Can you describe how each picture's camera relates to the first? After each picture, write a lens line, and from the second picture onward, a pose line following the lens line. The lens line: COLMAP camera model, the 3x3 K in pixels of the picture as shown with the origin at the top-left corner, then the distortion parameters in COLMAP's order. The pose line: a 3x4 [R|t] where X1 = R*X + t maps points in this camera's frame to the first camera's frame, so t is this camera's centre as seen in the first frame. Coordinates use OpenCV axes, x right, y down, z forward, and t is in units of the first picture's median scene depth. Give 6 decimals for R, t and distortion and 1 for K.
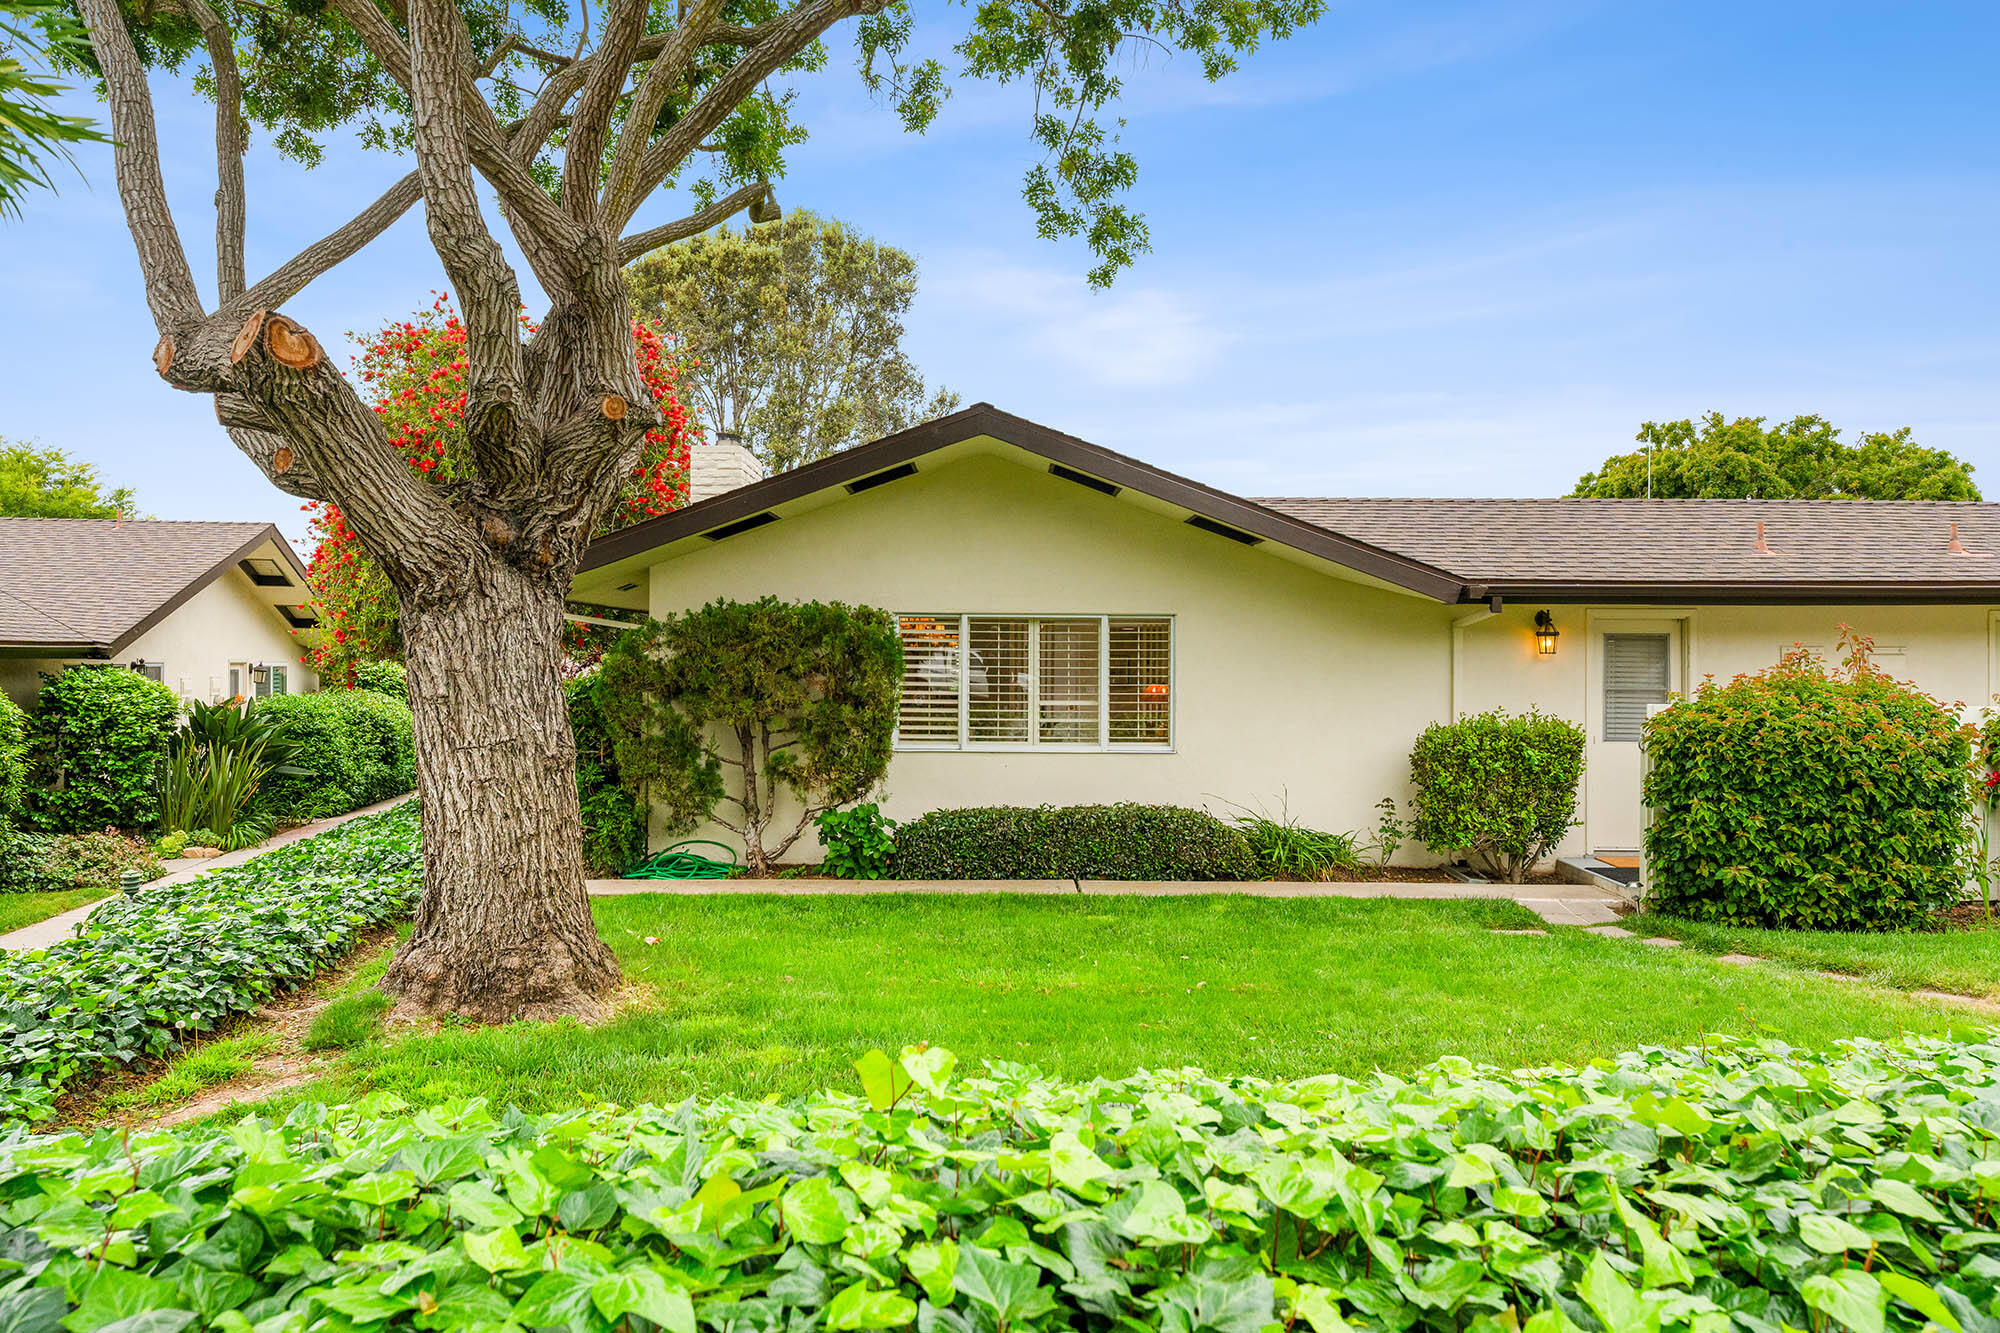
lens RADIAL K [[1348.0, 0, 994.2], [0, 1348.0, 671.0], [0, 0, 1]] dist [0.003793, 0.000468]
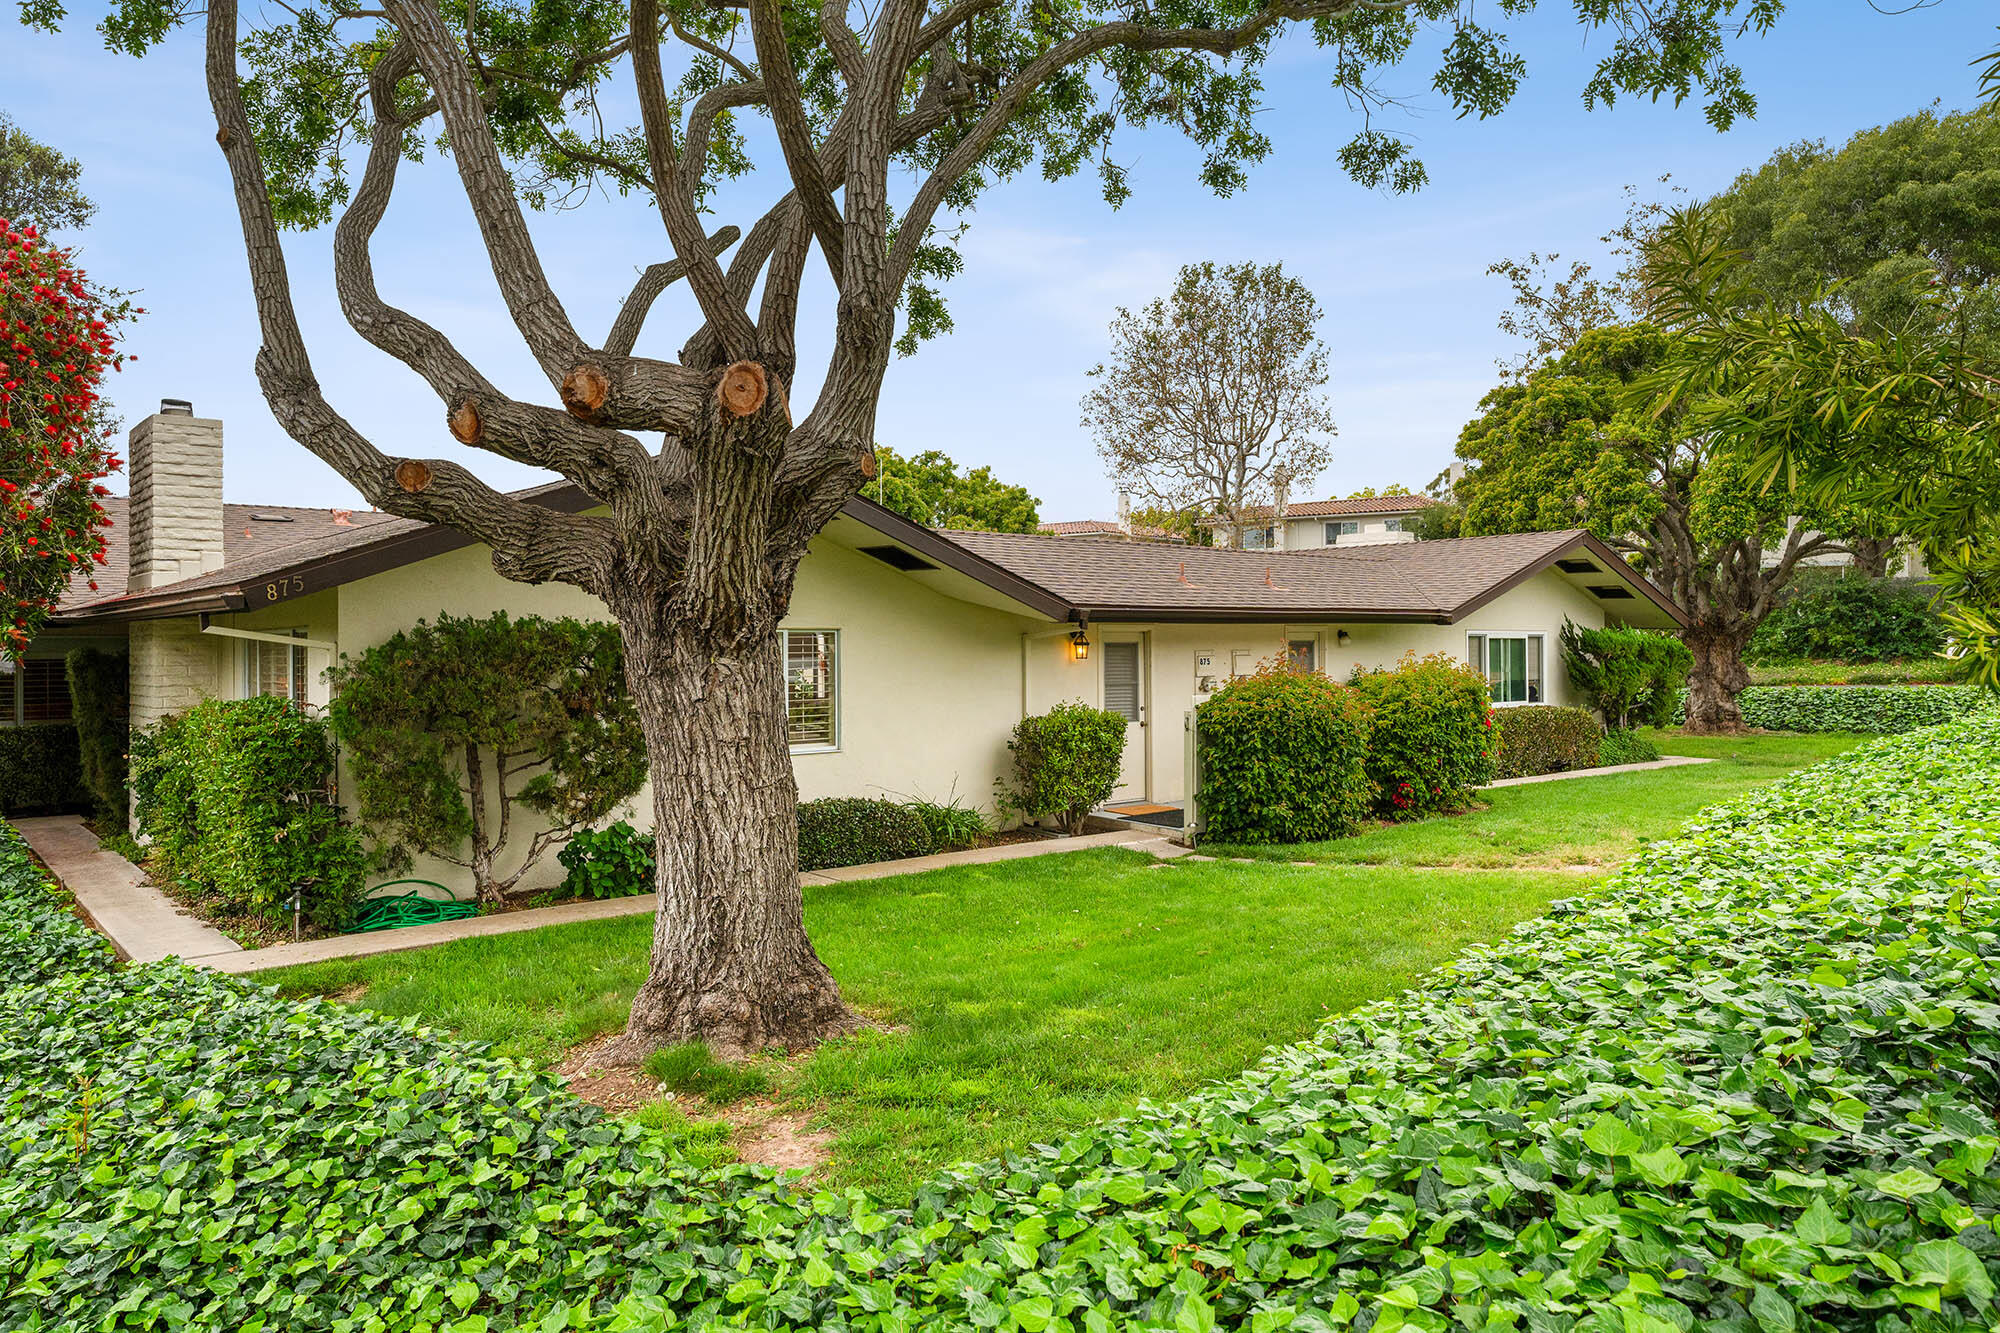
lens RADIAL K [[1348.0, 0, 991.7], [0, 1348.0, 657.2], [0, 0, 1]] dist [0.003793, 0.000468]
pose [[0.758504, -0.015418, 0.651487, -0.547015], [0.012540, 0.999880, 0.009063, -0.029008], [-0.651548, 0.001295, 0.758606, 0.064682]]
